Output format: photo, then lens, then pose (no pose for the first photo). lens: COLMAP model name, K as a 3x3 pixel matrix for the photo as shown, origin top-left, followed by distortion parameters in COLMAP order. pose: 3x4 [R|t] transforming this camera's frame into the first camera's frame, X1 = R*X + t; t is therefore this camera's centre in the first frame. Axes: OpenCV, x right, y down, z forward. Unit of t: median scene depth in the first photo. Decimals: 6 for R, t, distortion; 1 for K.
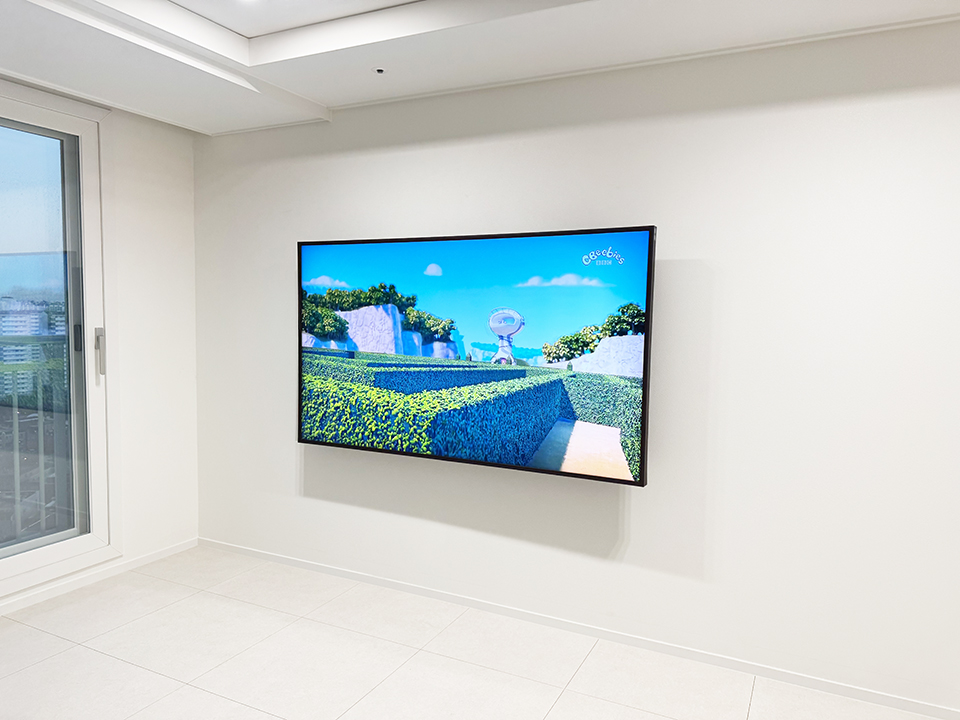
lens RADIAL K [[678.3, 0, 489.0], [0, 678.3, 361.8], [0, 0, 1]] dist [0.026464, -0.010064]
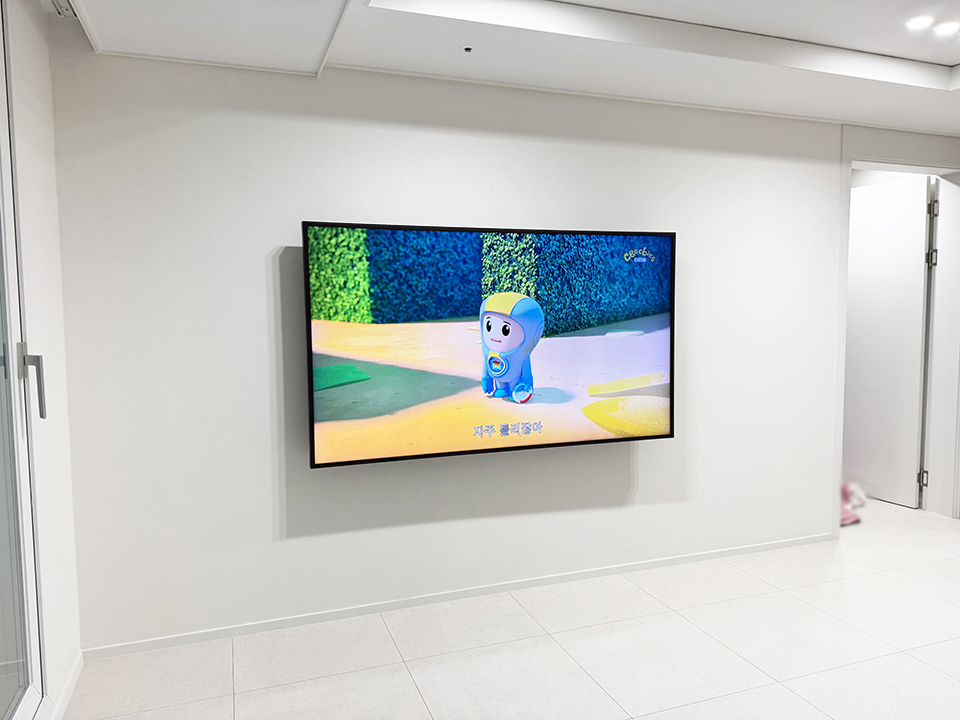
lens RADIAL K [[678.3, 0, 473.6], [0, 678.3, 351.4], [0, 0, 1]] dist [0.026464, -0.010064]
pose [[0.691939, -0.073804, 0.718173, -0.852910], [0.069994, 0.996933, 0.035013, -0.043273], [-0.718555, 0.026041, 0.694983, 0.348475]]
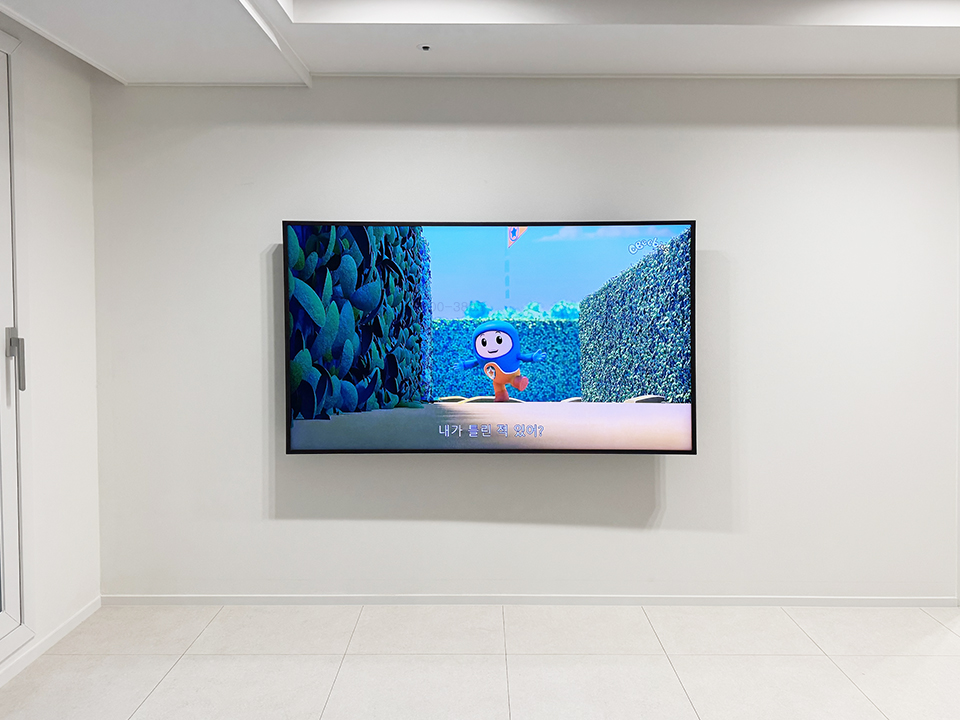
lens RADIAL K [[714.3, 0, 476.0], [0, 714.3, 308.8], [0, 0, 1]] dist [0.012618, 0.003156]
pose [[0.893716, -0.023232, 0.448031, -0.554185], [0.045281, 0.998230, -0.038563, -0.020817], [-0.446342, 0.054752, 0.893186, 0.100024]]
